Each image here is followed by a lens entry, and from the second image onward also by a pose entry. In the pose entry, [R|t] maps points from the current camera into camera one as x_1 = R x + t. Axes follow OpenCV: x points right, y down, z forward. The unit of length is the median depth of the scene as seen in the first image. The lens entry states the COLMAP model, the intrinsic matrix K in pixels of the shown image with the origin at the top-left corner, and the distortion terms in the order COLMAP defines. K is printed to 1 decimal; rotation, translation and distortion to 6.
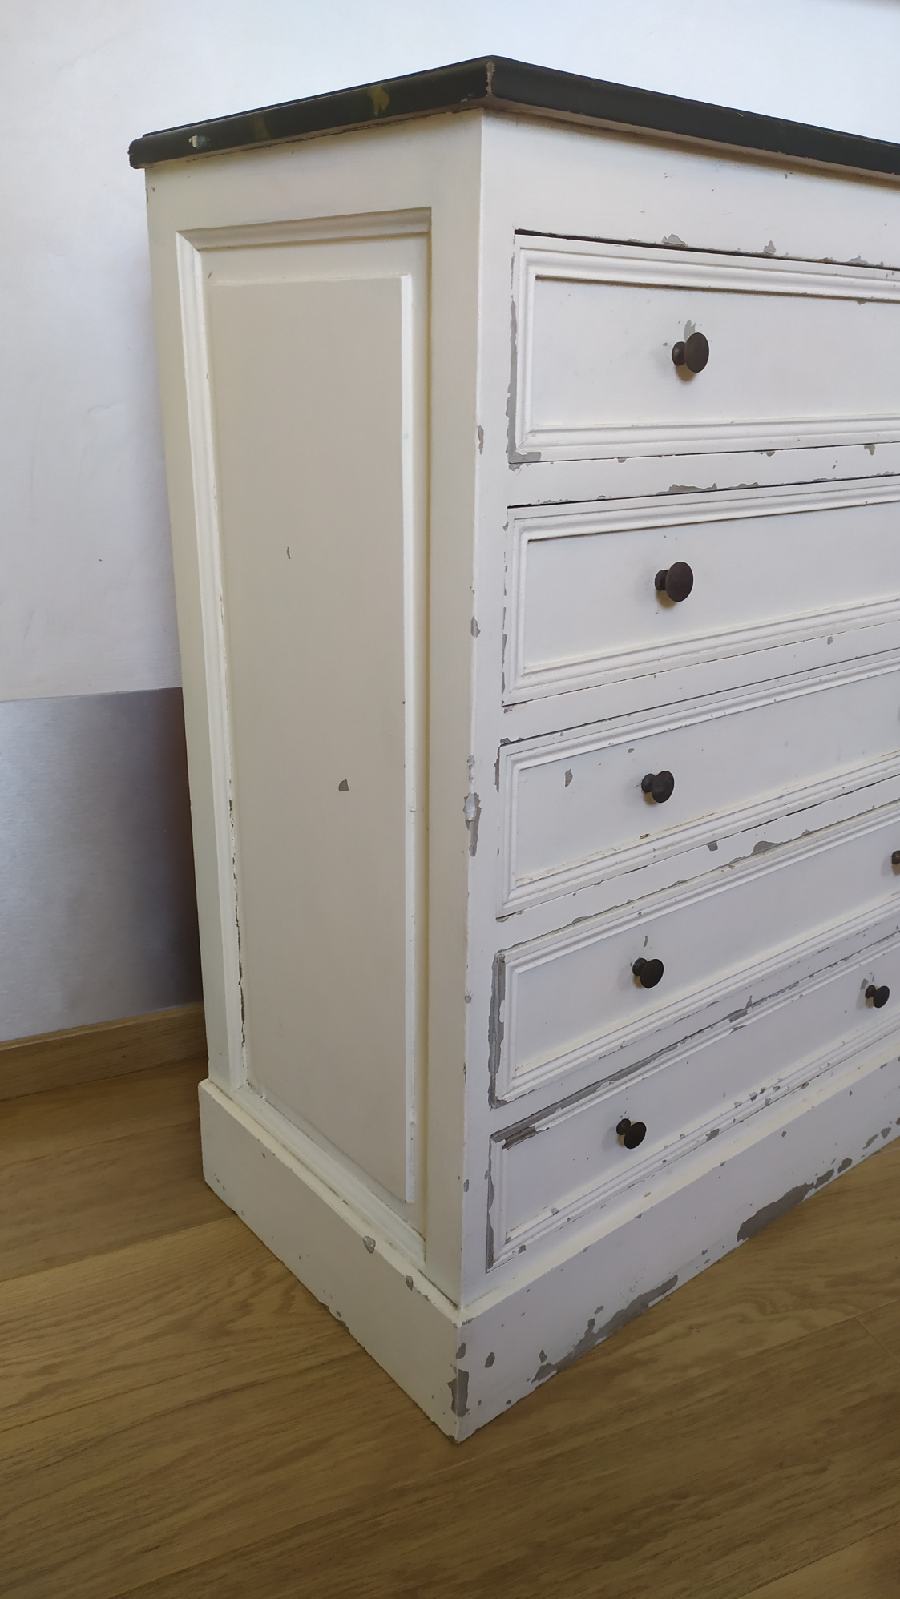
lens RADIAL K [[1151.0, 0, 458.3], [0, 1151.0, 807.4], [0, 0, 1]] dist [0.031627, 0.003740]
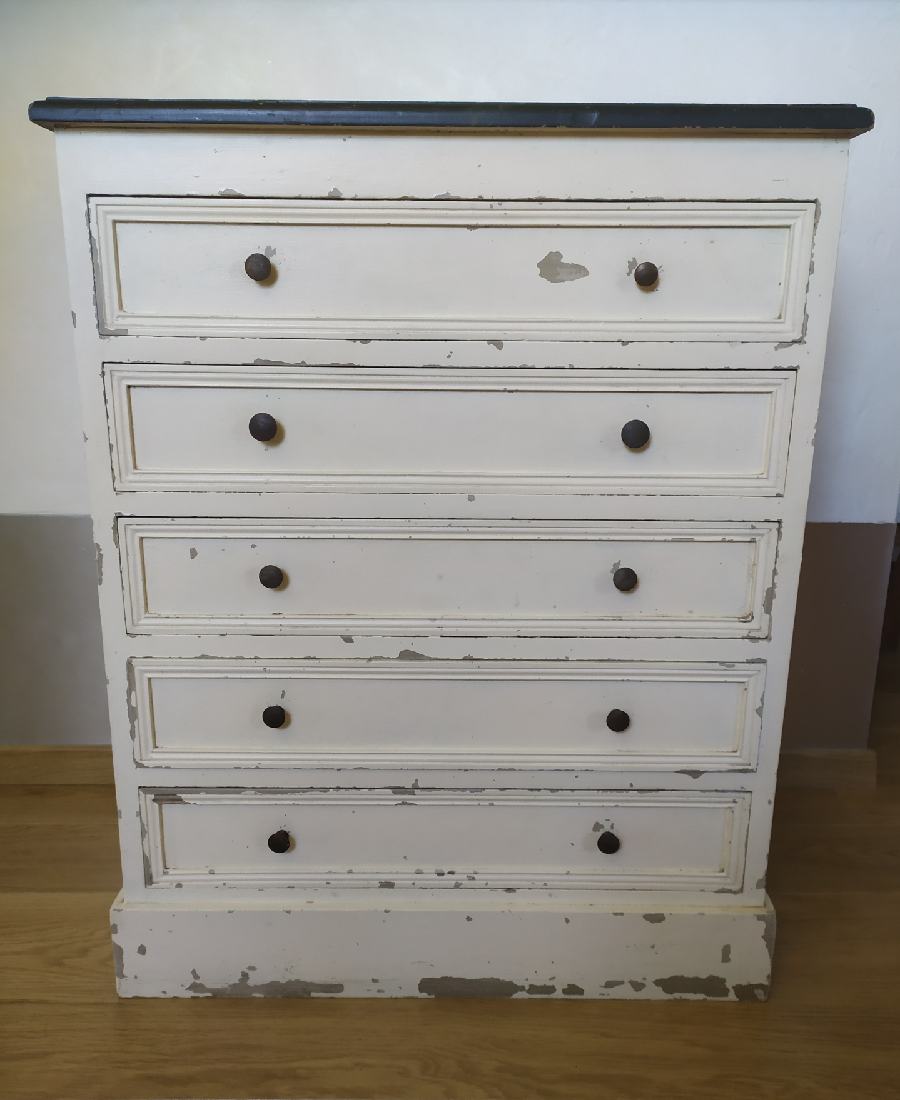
lens RADIAL K [[849.1, 0, 469.9], [0, 849.1, 542.3], [0, 0, 1]] dist [0.032804, -0.026276]
pose [[0.777542, 0.158975, -0.608404, 0.932260], [-0.224303, 0.973989, -0.032159, -0.075521], [0.587466, 0.161471, 0.792976, 0.321748]]
